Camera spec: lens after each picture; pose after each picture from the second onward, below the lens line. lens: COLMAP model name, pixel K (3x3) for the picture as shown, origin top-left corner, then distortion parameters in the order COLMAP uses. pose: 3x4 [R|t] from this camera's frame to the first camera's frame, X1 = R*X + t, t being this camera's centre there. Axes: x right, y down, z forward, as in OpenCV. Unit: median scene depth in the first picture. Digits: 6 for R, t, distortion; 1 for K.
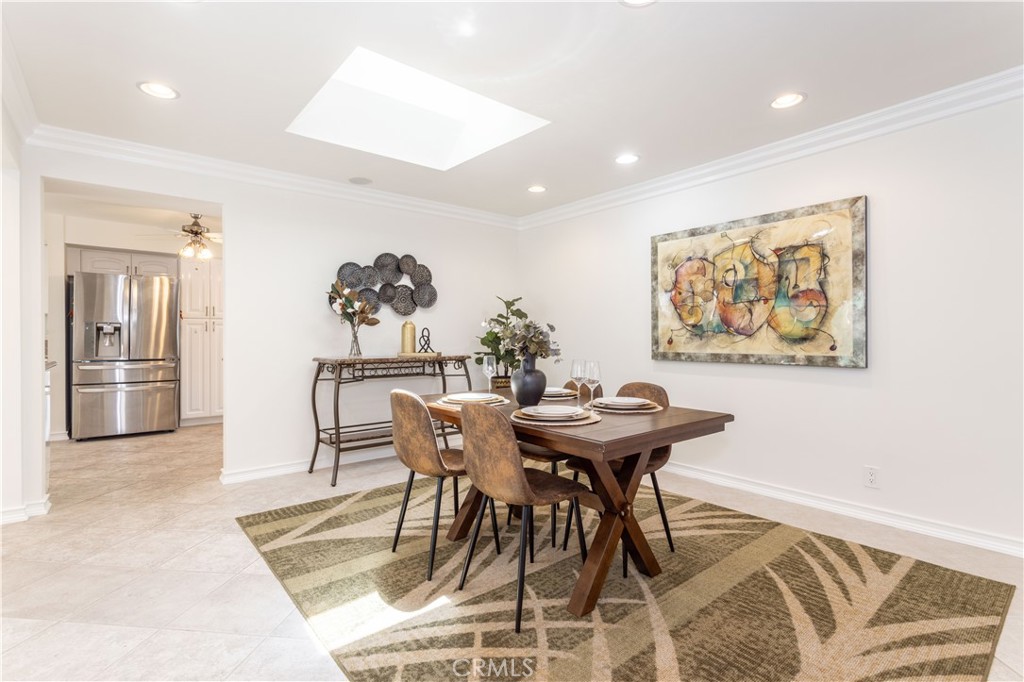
lens RADIAL K [[485.3, 0, 513.2], [0, 485.3, 335.9], [0, 0, 1]] dist [0.005343, 0.000890]
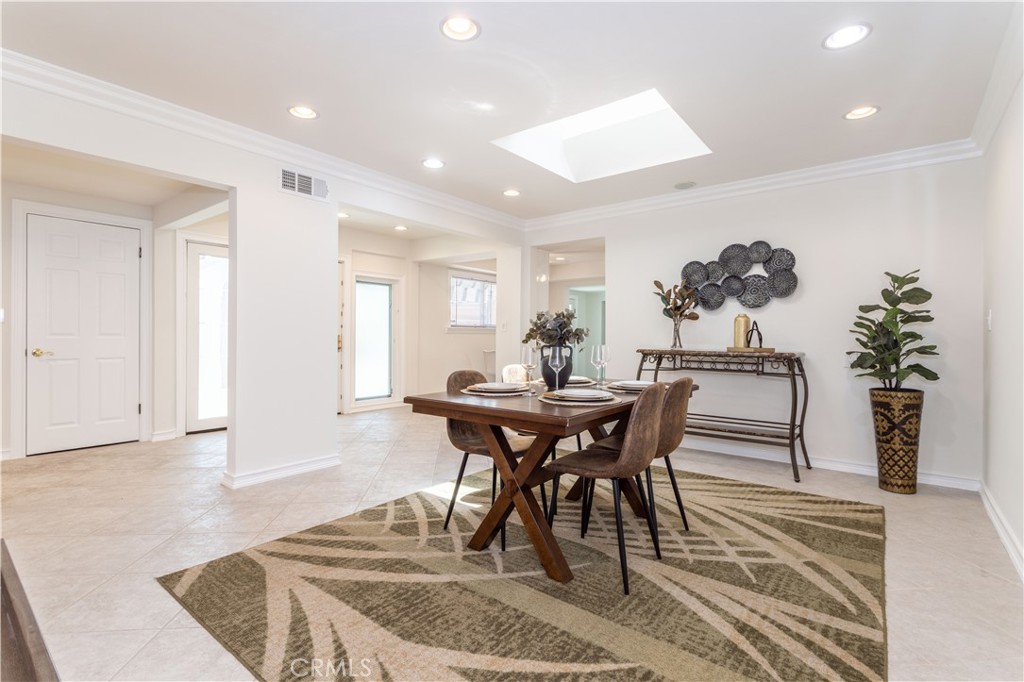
lens RADIAL K [[485.3, 0, 512.9], [0, 485.3, 338.9], [0, 0, 1]] dist [0.005343, 0.000890]
pose [[0.204045, 0.011948, -0.978889, 0.704527], [-0.005031, 0.999925, 0.011156, 0.011096], [0.978949, 0.002649, 0.204090, 0.432268]]
